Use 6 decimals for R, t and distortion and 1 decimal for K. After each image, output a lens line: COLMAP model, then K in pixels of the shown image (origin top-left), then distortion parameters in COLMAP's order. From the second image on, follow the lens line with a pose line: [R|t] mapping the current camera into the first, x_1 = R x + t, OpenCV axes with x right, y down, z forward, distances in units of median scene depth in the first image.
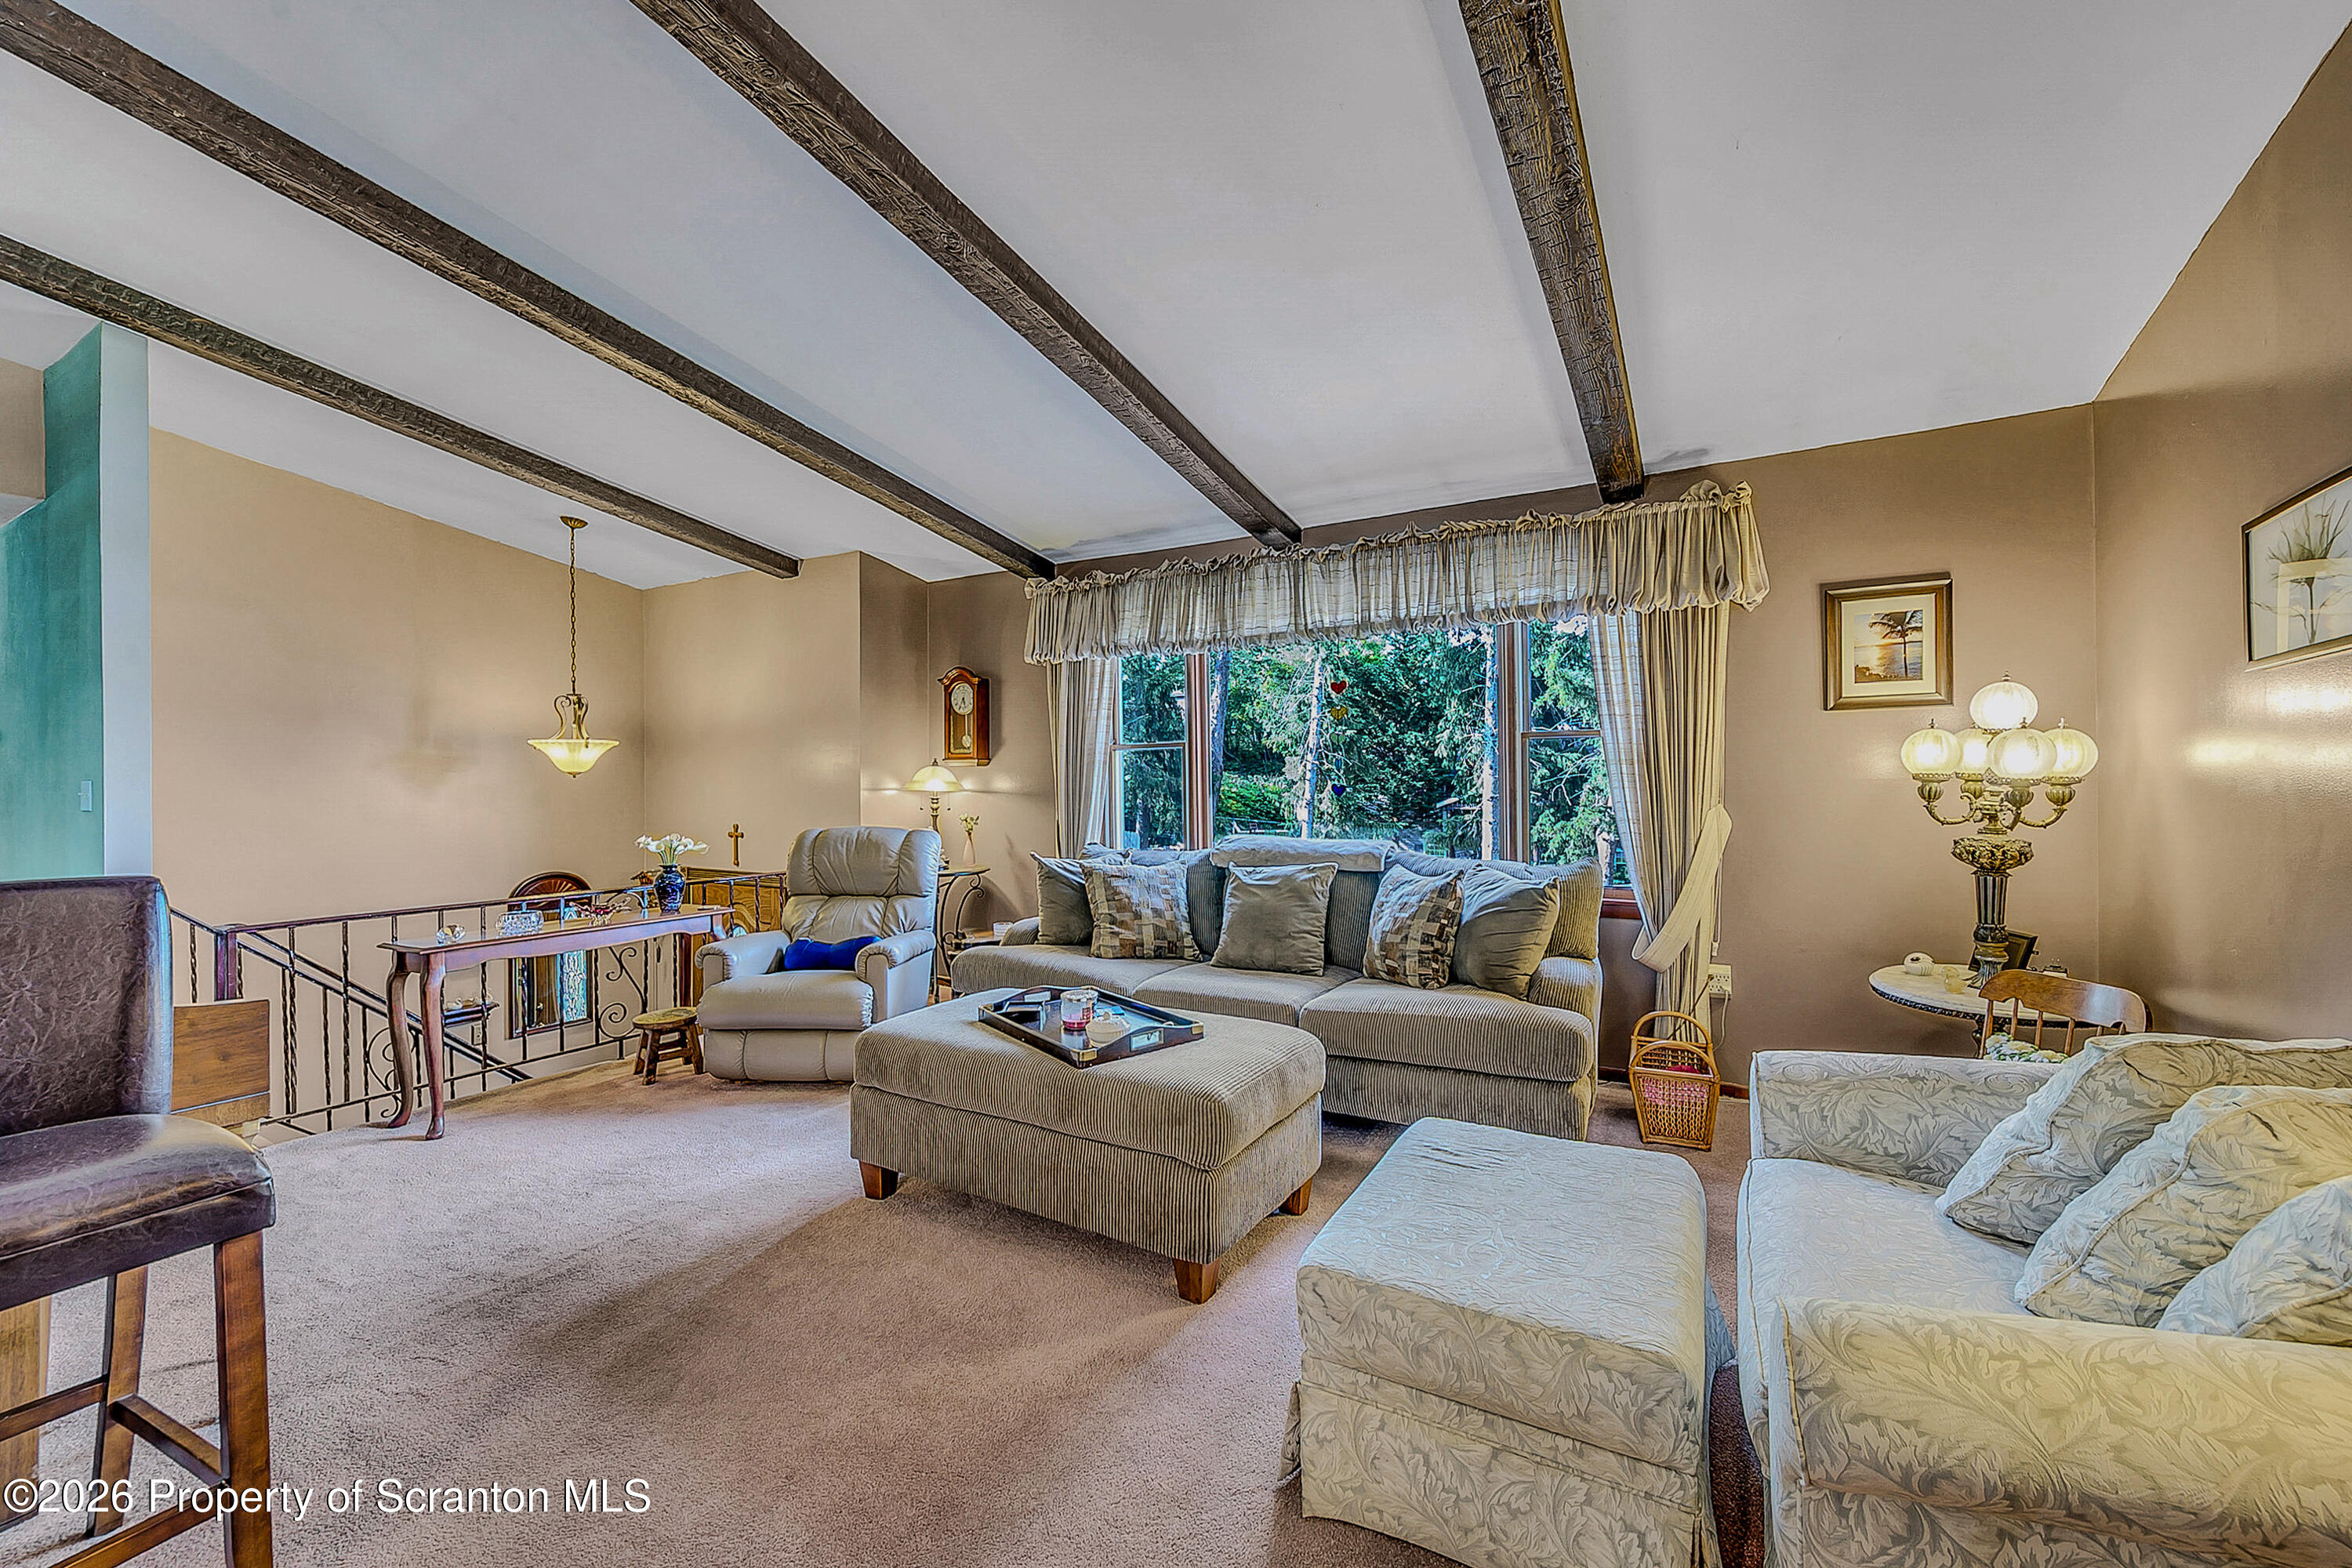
lens RADIAL K [[934.5, 0, 1178.4], [0, 934.5, 780.7], [0, 0, 1]] dist [-0.000197, -0.000048]
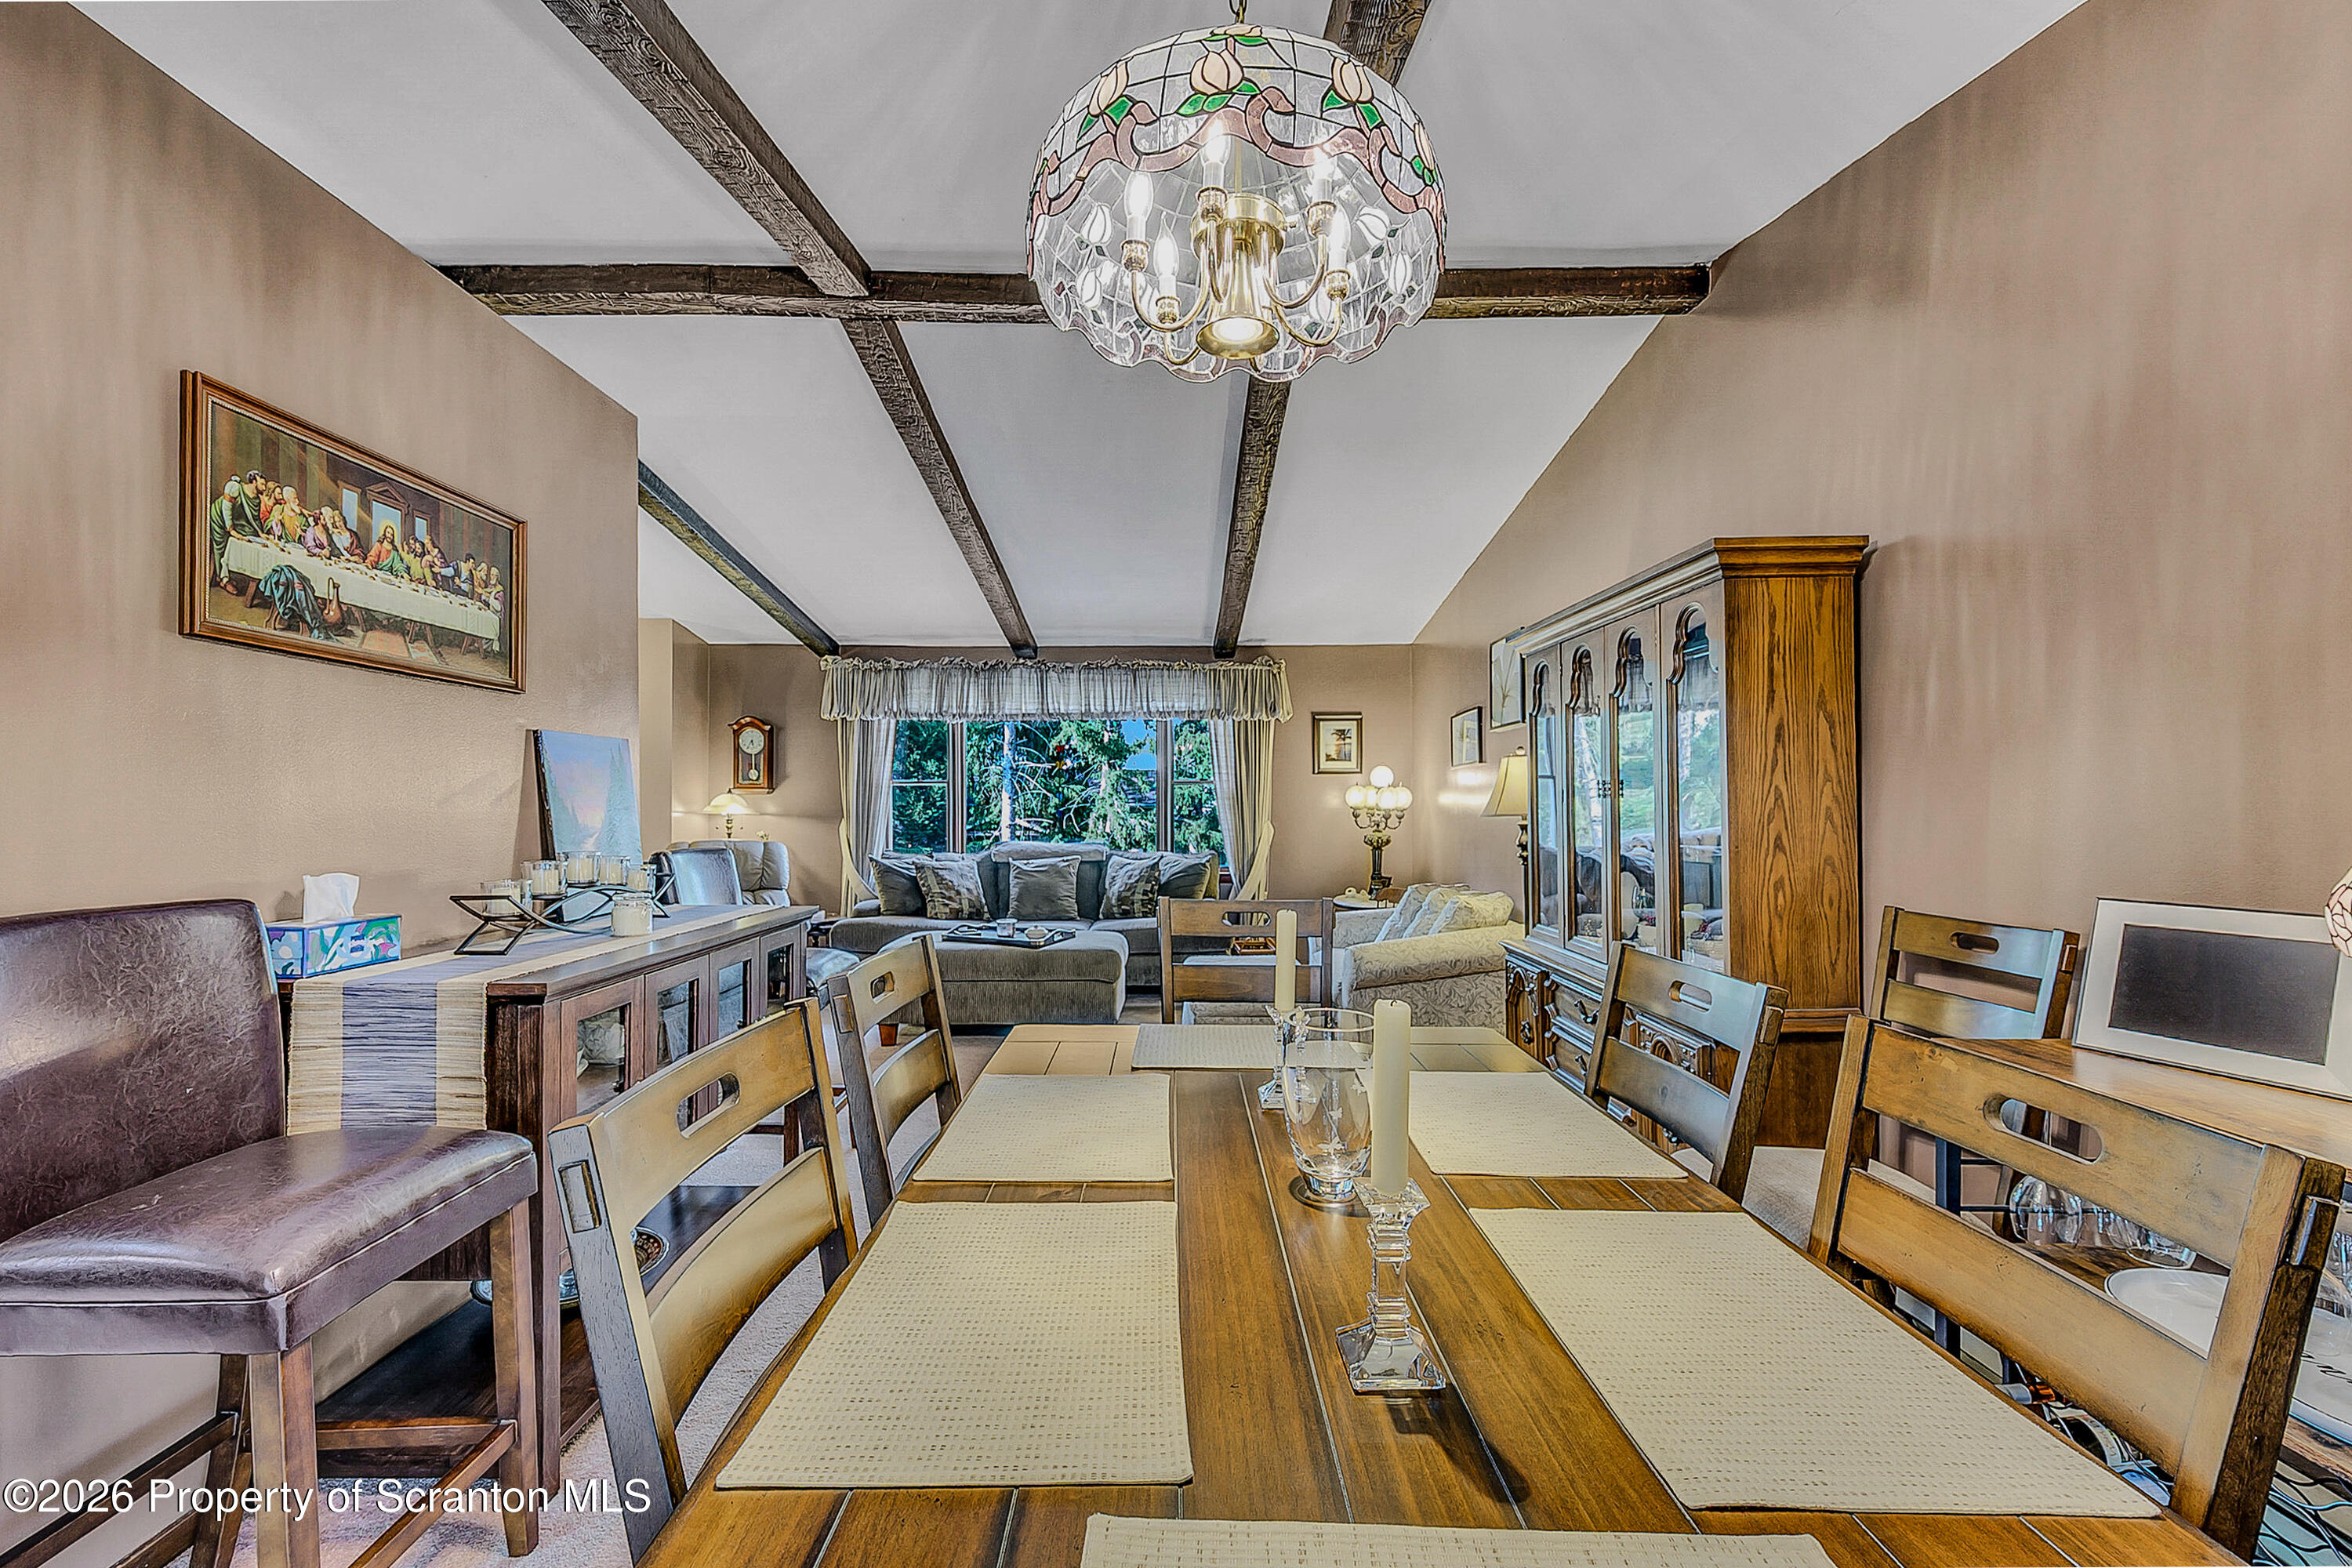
lens RADIAL K [[940.0, 0, 1168.5], [0, 940.0, 823.6], [0, 0, 1]] dist [-0.001618, -0.000480]
pose [[0.868916, -0.001523, 0.494958, -0.493148], [-0.006040, 0.999888, 0.013681, 0.004299], [-0.494923, -0.014877, 0.868809, -0.516681]]
